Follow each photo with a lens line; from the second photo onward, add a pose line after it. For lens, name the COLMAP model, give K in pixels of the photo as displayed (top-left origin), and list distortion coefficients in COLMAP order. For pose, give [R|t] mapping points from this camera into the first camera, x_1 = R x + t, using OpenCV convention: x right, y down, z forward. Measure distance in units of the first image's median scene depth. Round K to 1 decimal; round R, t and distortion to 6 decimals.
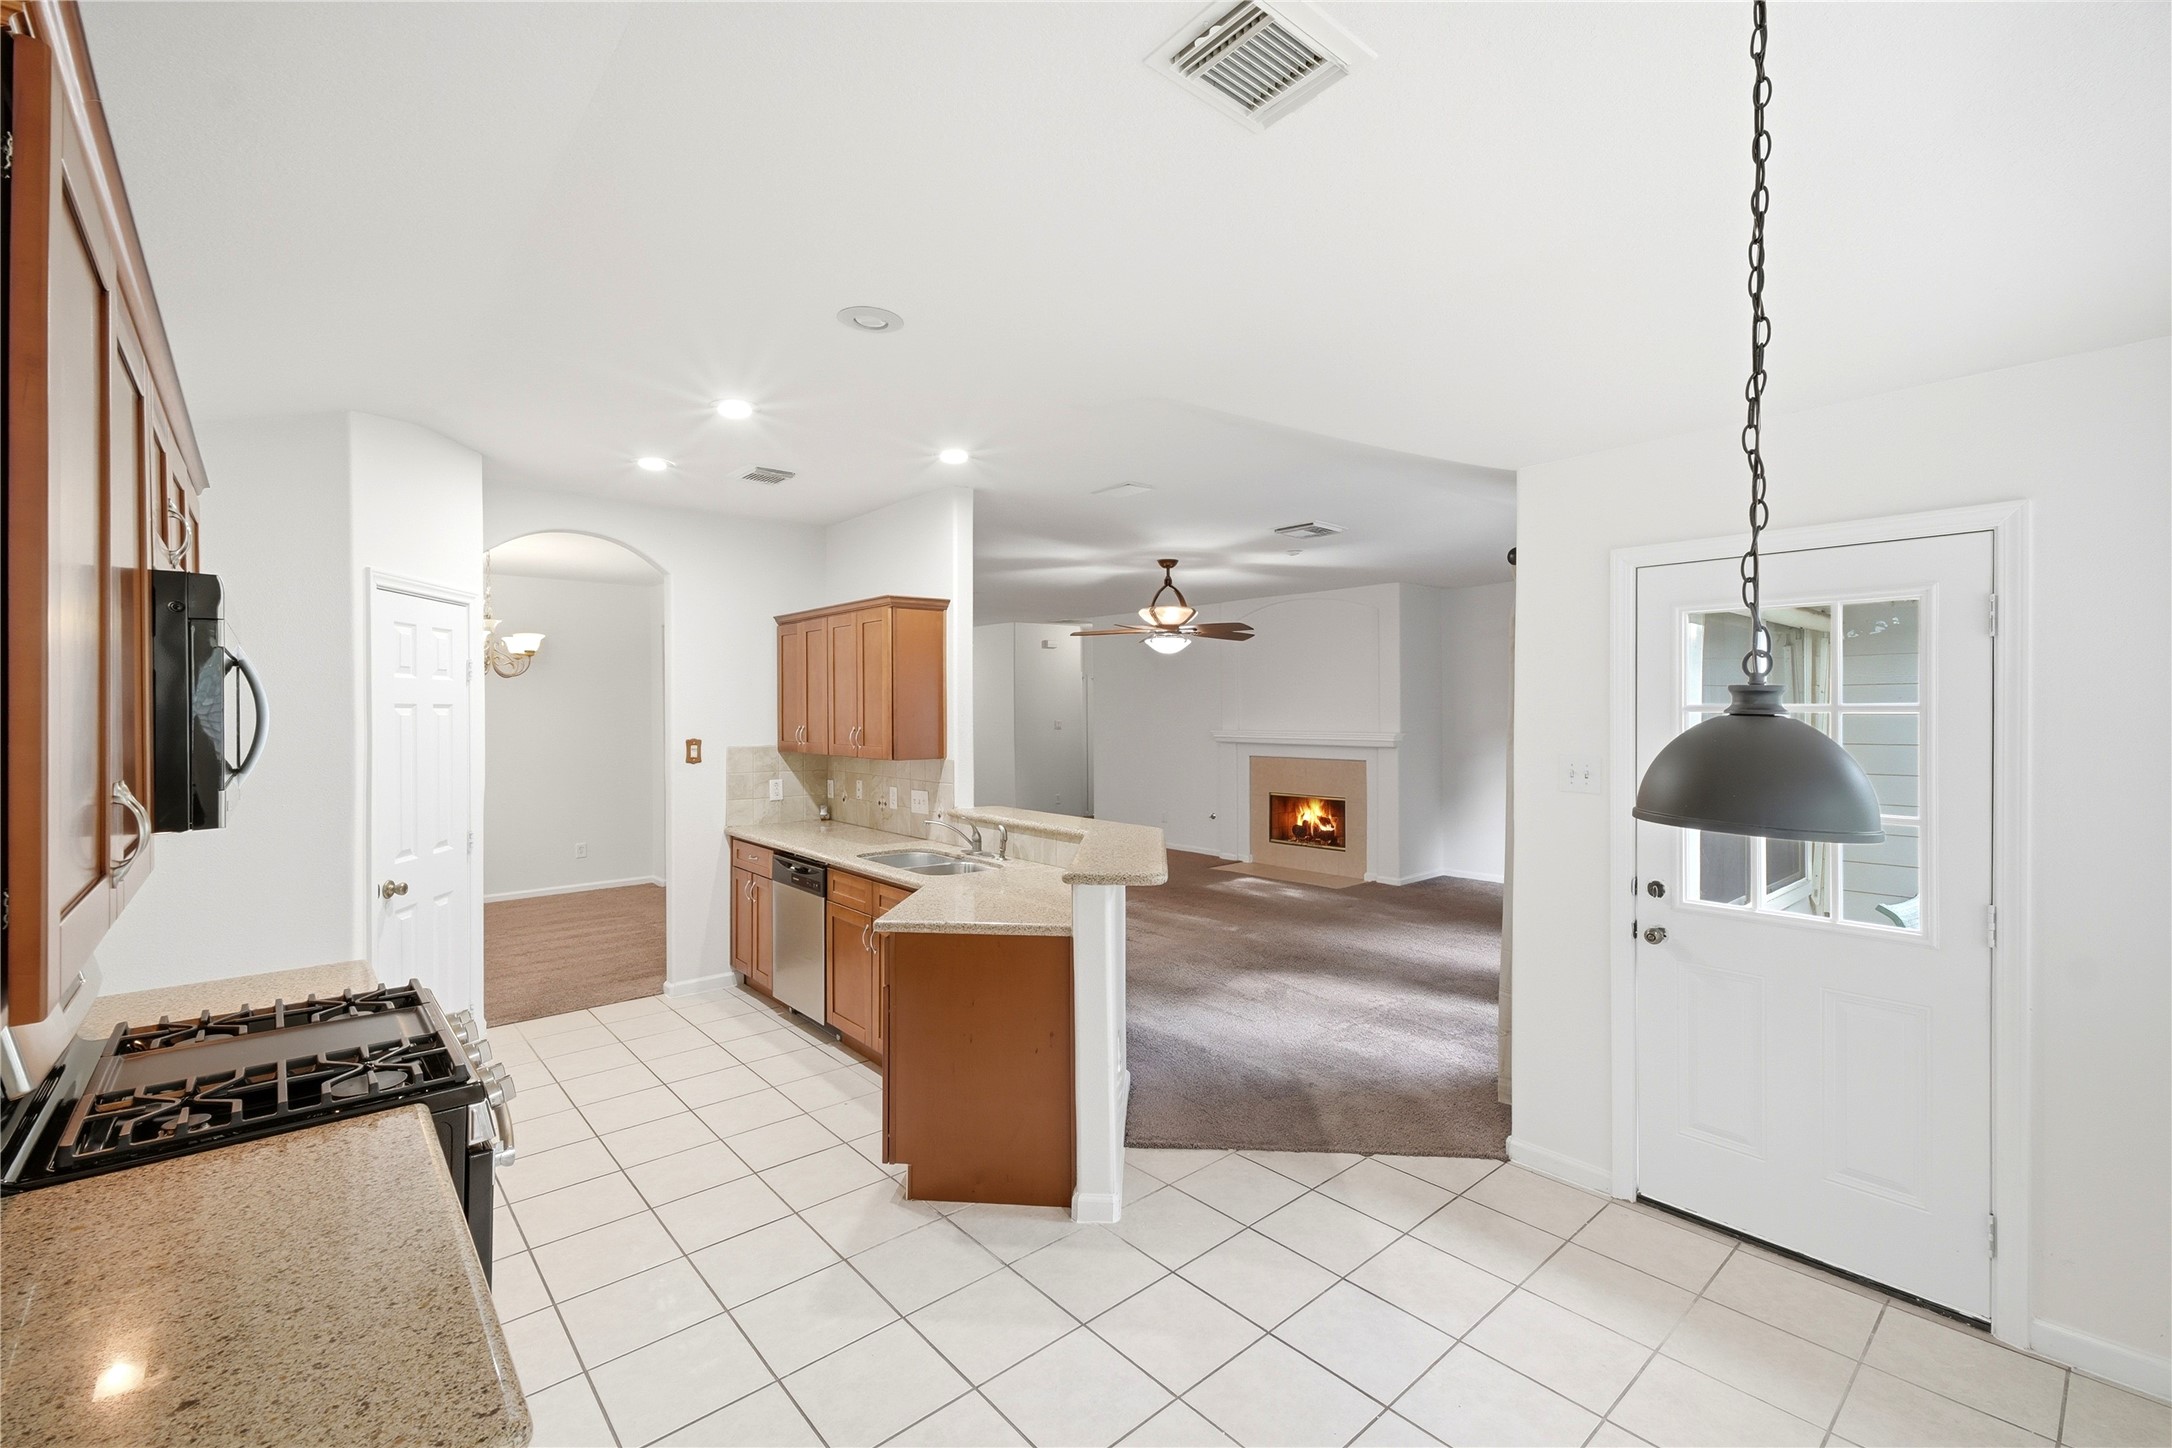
lens RADIAL K [[928.4, 0, 1086.4], [0, 928.4, 724.9], [0, 0, 1]] dist [0.013894, -0.002041]
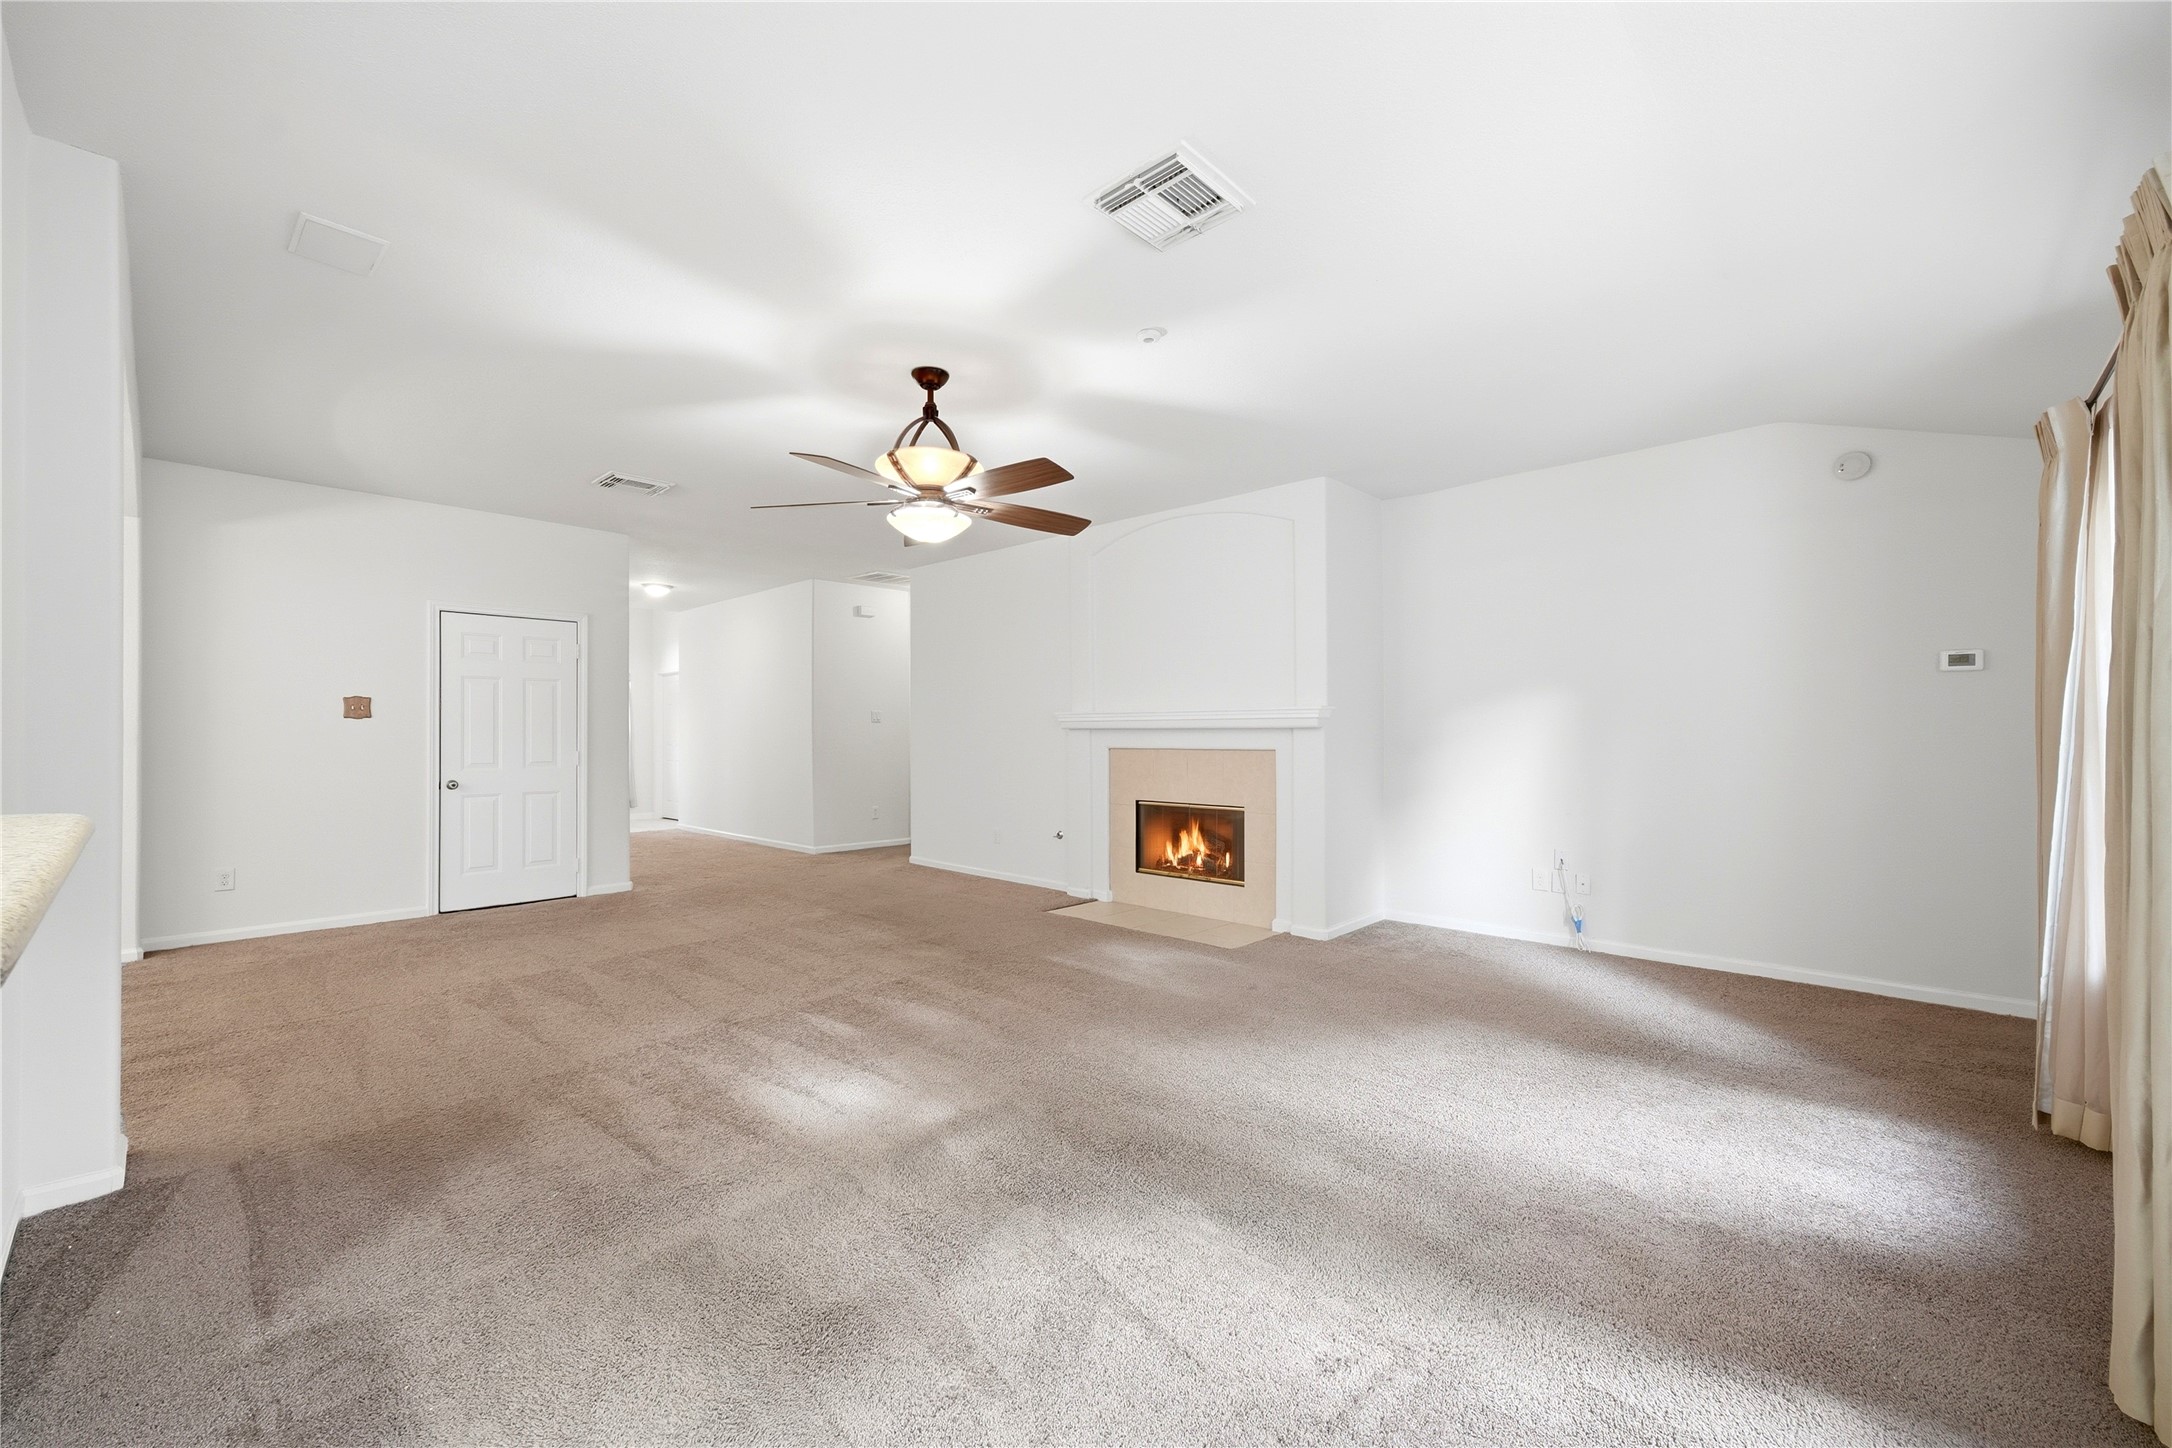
lens RADIAL K [[855.5, 0, 1080.7], [0, 855.5, 733.0], [0, 0, 1]] dist [0.018579, -0.001781]
pose [[0.996330, 0.001793, 0.085578, 0.182334], [-0.000073, 0.999798, -0.020092, 0.064474], [-0.085596, 0.020012, 0.996129, 0.665509]]
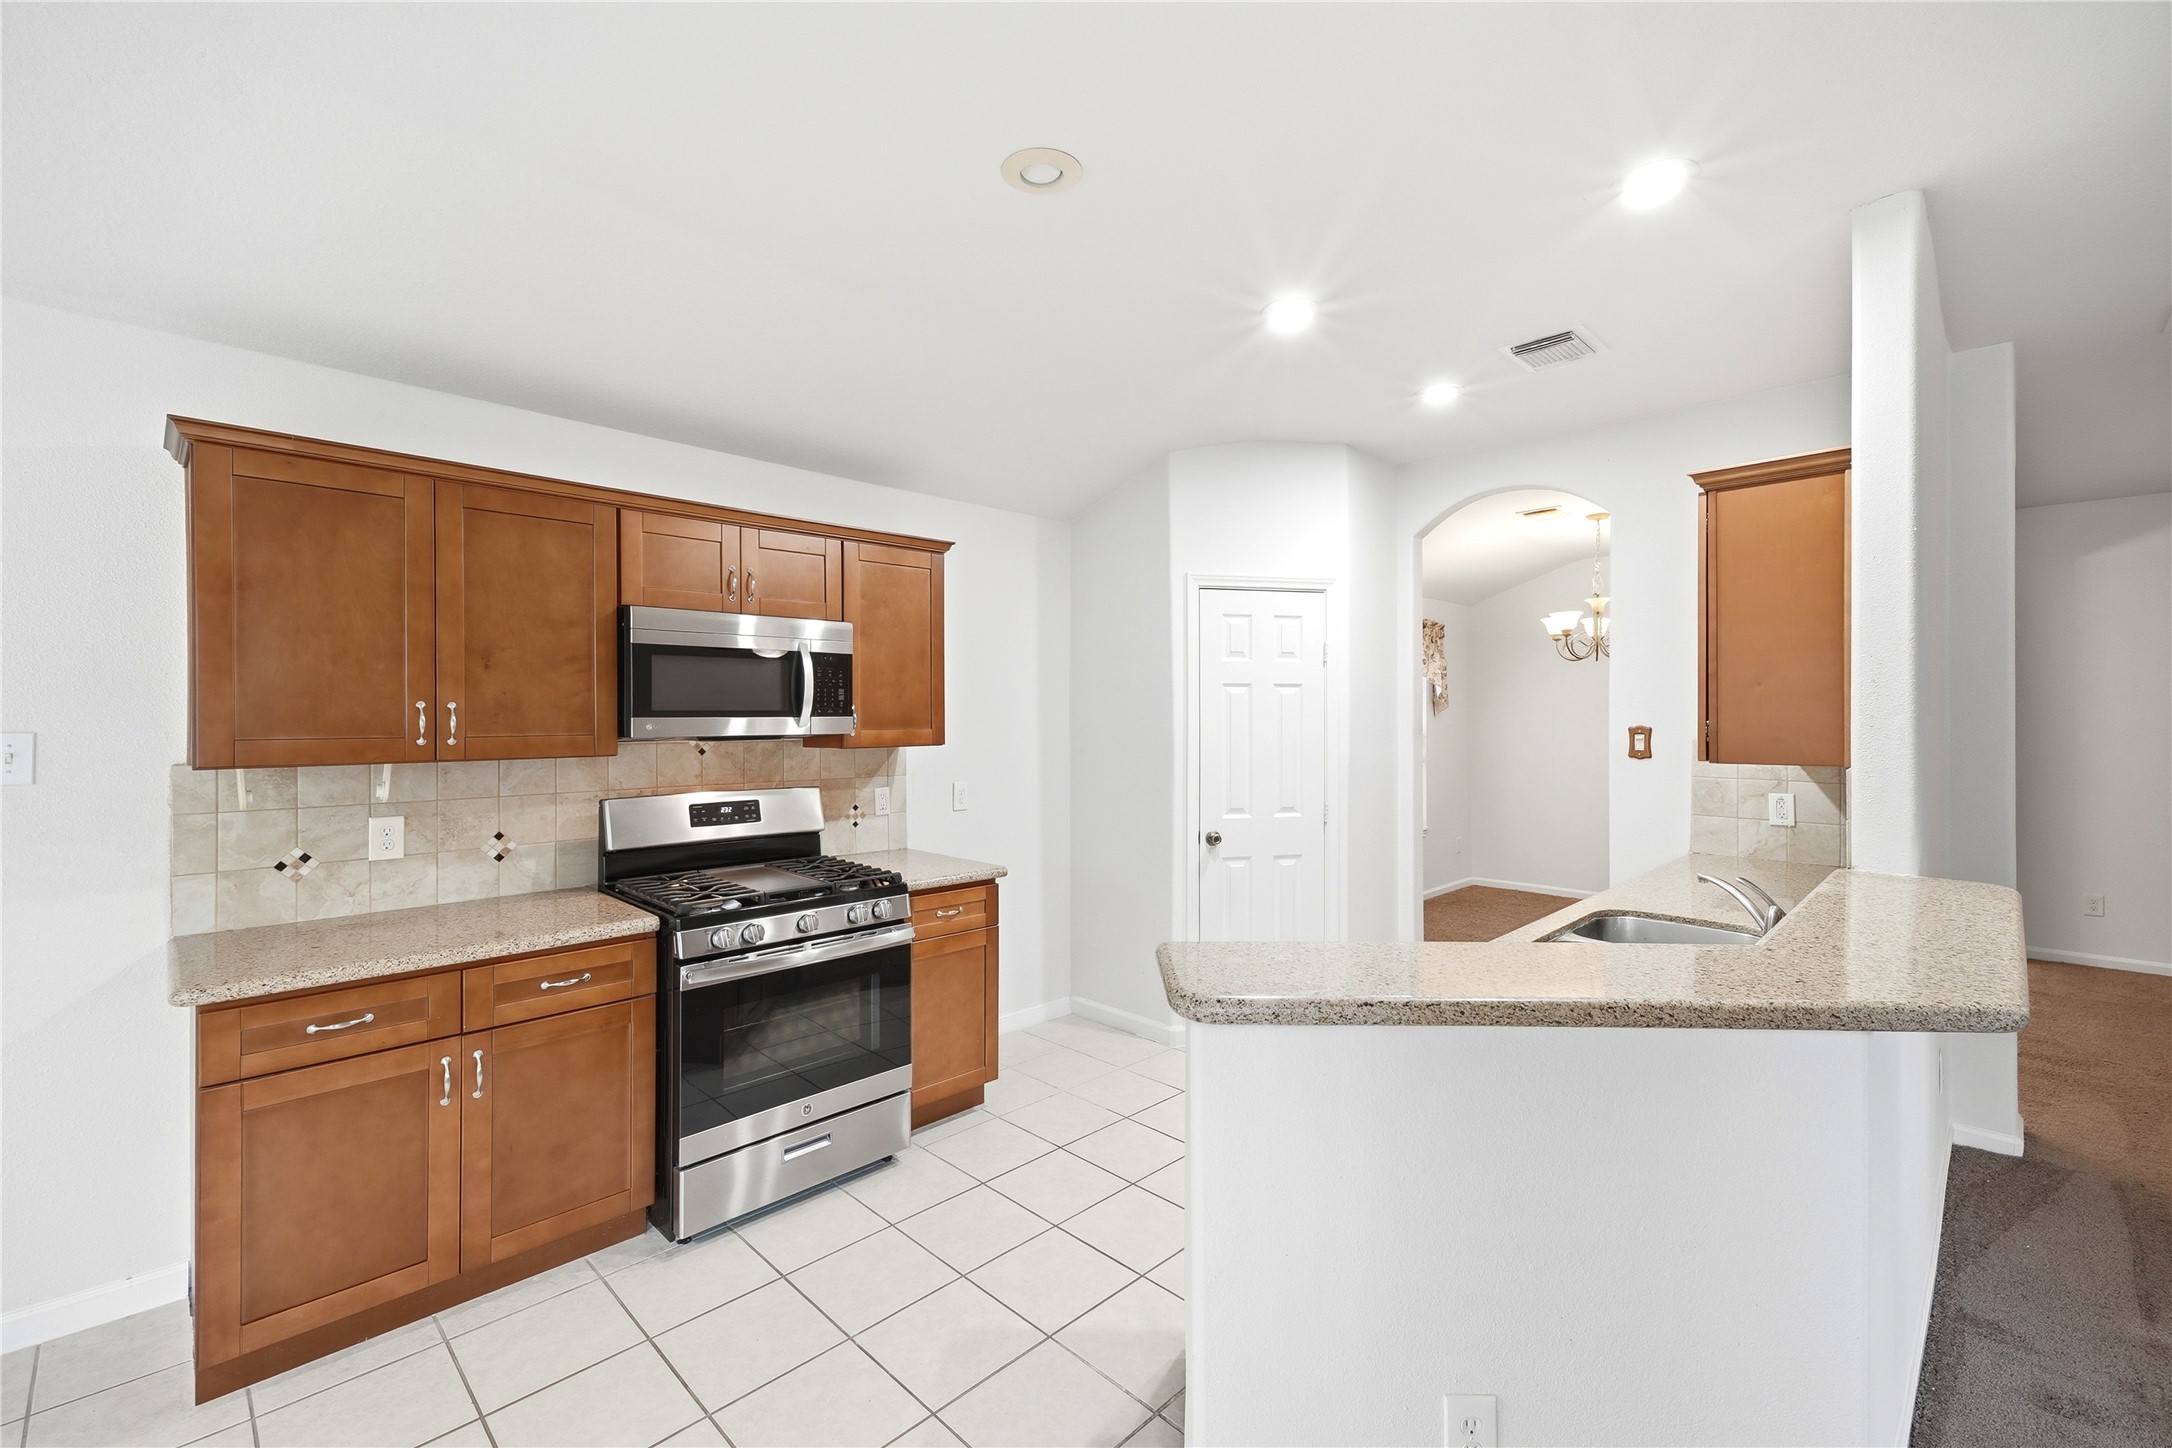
lens RADIAL K [[928.4, 0, 1098.9], [0, 928.4, 715.0], [0, 0, 1]] dist [0.013894, -0.002041]
pose [[0.069740, -0.002273, -0.997563, 0.296627], [-0.017867, 0.999834, -0.003528, 0.016587], [0.997405, 0.018069, 0.069688, 0.517662]]
